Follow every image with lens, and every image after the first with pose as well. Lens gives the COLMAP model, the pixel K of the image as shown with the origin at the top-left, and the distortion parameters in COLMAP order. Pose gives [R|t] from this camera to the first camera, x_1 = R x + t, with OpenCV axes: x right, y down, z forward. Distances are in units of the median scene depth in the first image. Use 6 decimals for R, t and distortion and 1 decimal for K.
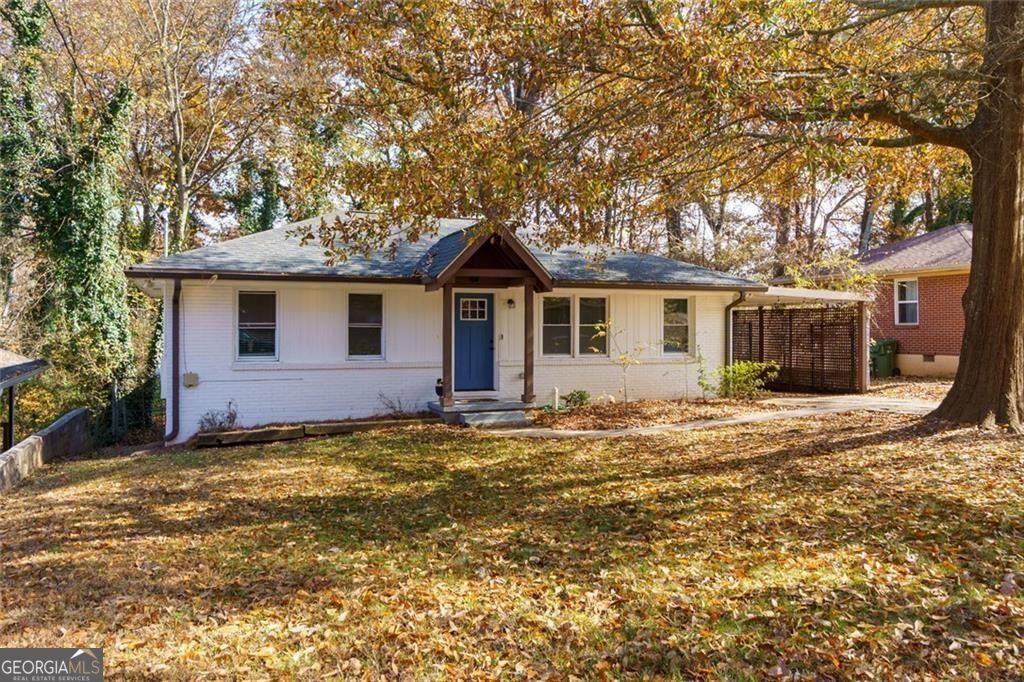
lens RADIAL K [[779.4, 0, 511.3], [0, 779.4, 340.9], [0, 0, 1]] dist [0.000806, -0.001803]
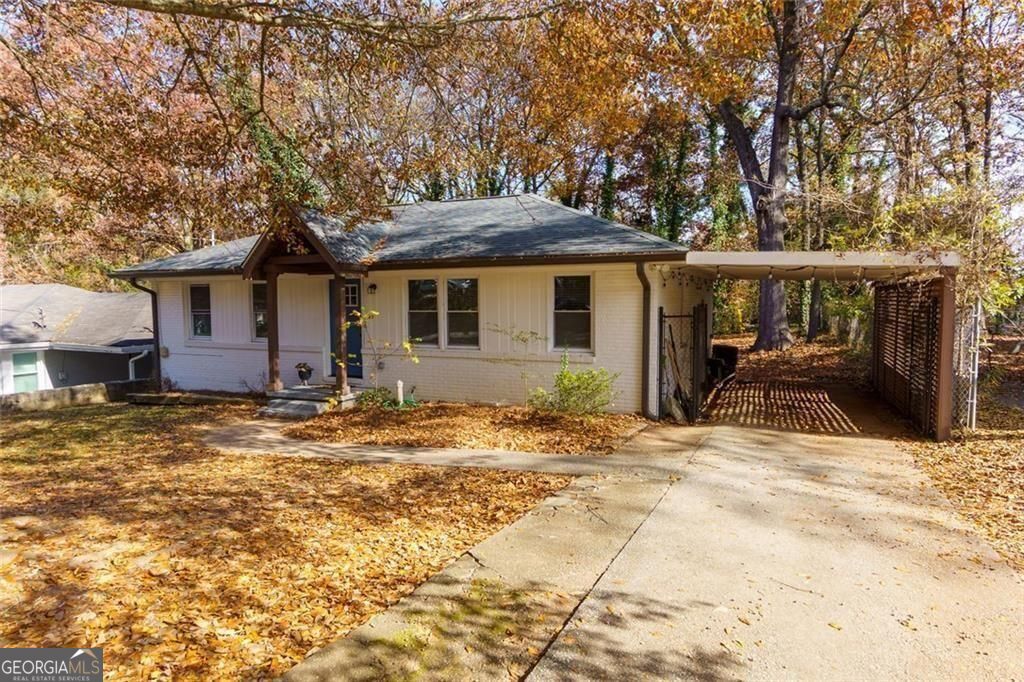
lens RADIAL K [[599.5, 0, 513.1], [0, 599.5, 344.3], [0, 0, 1]] dist [-0.011178, 0.000594]
pose [[0.691272, 0.046262, -0.721113, 0.678495], [-0.009496, 0.998444, 0.054951, -0.023263], [0.722533, -0.031138, 0.690635, 0.653073]]
